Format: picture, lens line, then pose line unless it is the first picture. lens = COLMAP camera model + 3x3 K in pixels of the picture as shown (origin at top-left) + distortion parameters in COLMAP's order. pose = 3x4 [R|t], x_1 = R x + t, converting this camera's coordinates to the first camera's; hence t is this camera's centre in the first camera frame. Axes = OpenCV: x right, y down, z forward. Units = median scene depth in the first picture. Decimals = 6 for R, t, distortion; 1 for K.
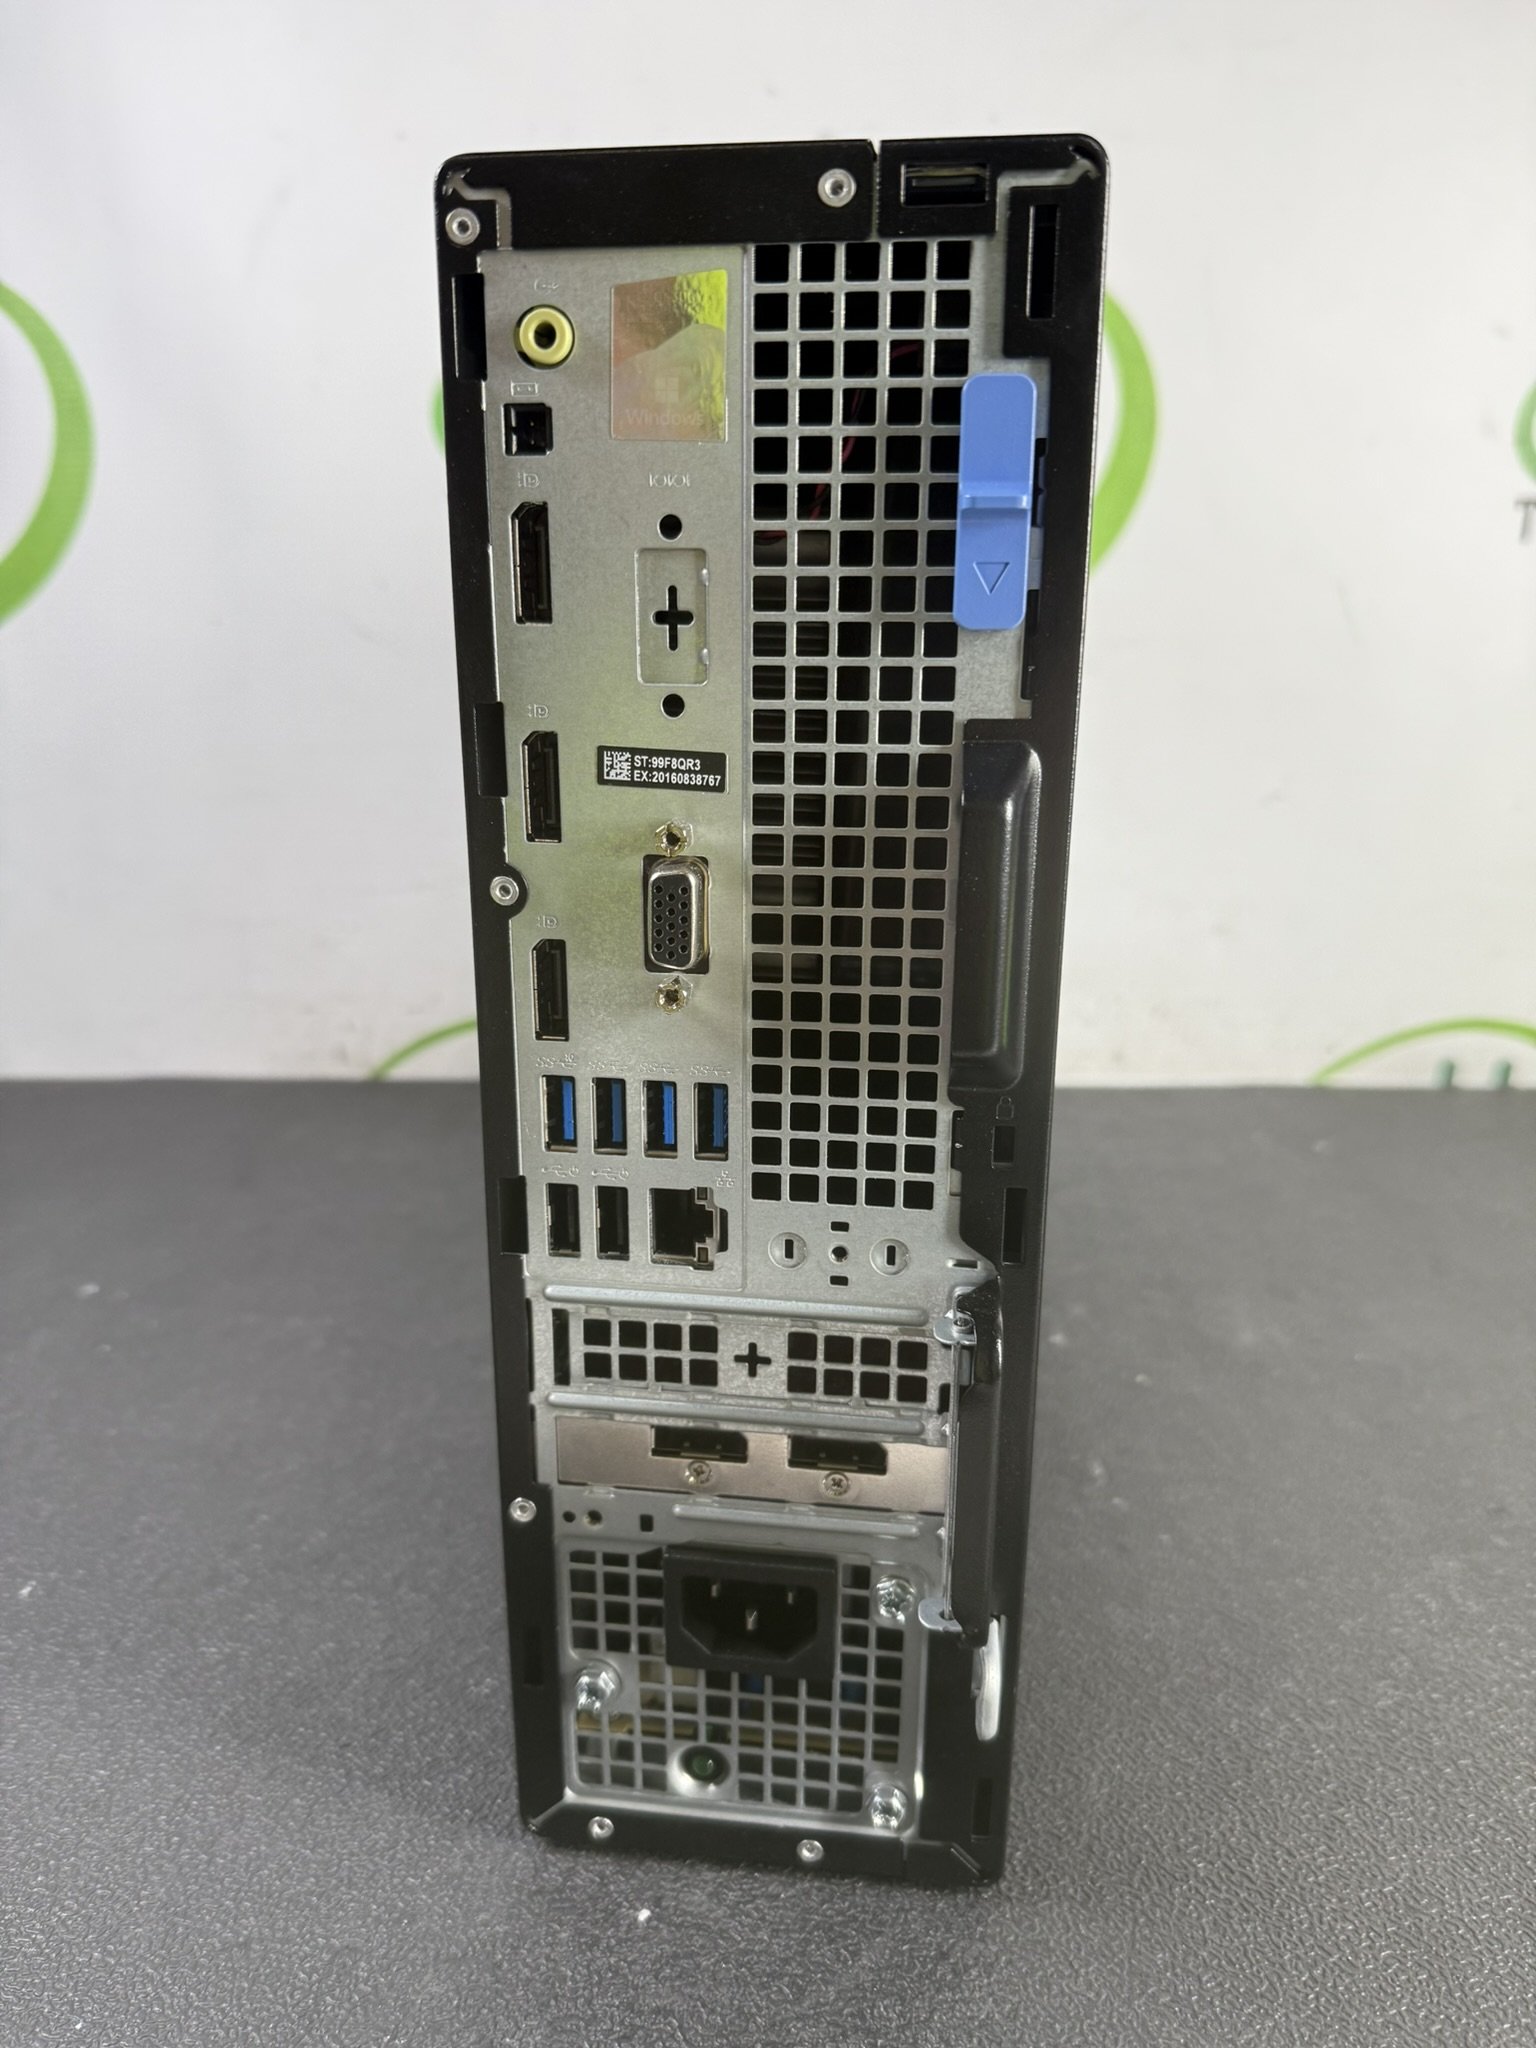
lens RADIAL K [[1615.4, 0, 755.7], [0, 1615.4, 1021.1], [0, 0, 1]] dist [-0.068214, 0.057198]
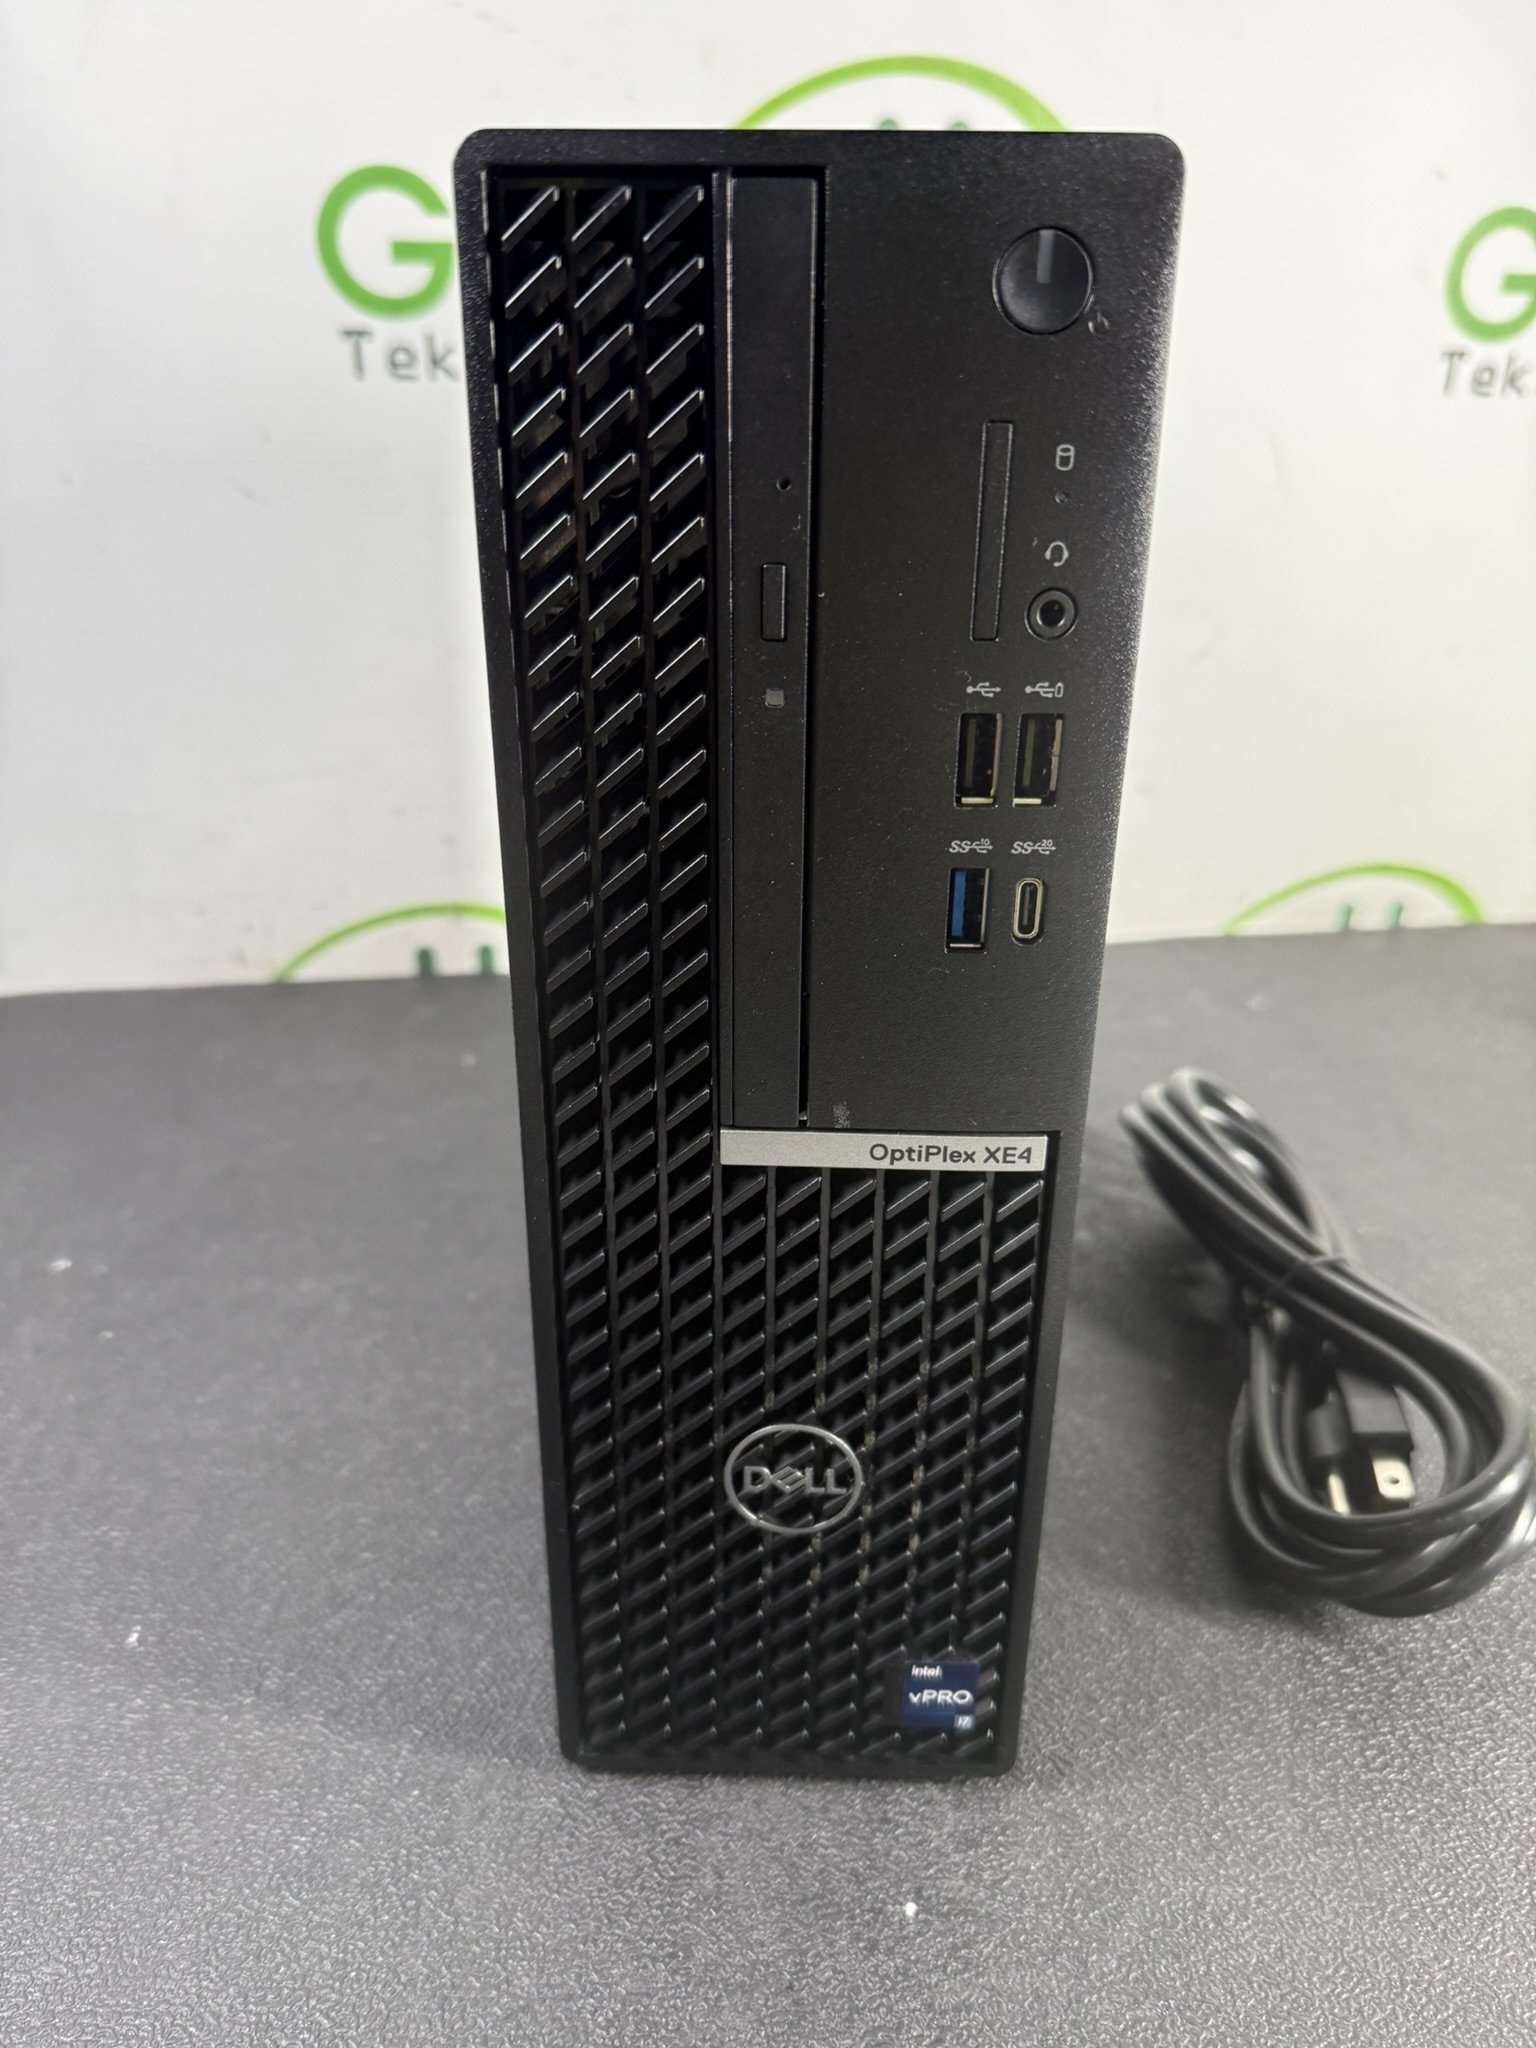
lens RADIAL K [[1615.4, 0, 760.0], [0, 1615.4, 1030.4], [0, 0, 1]] dist [-0.068214, 0.057198]
pose [[0.983889, -0.062303, 0.167572, -0.253292], [0.038570, 0.989211, 0.141327, -0.117443], [-0.174569, -0.132587, 0.975677, 0.086144]]
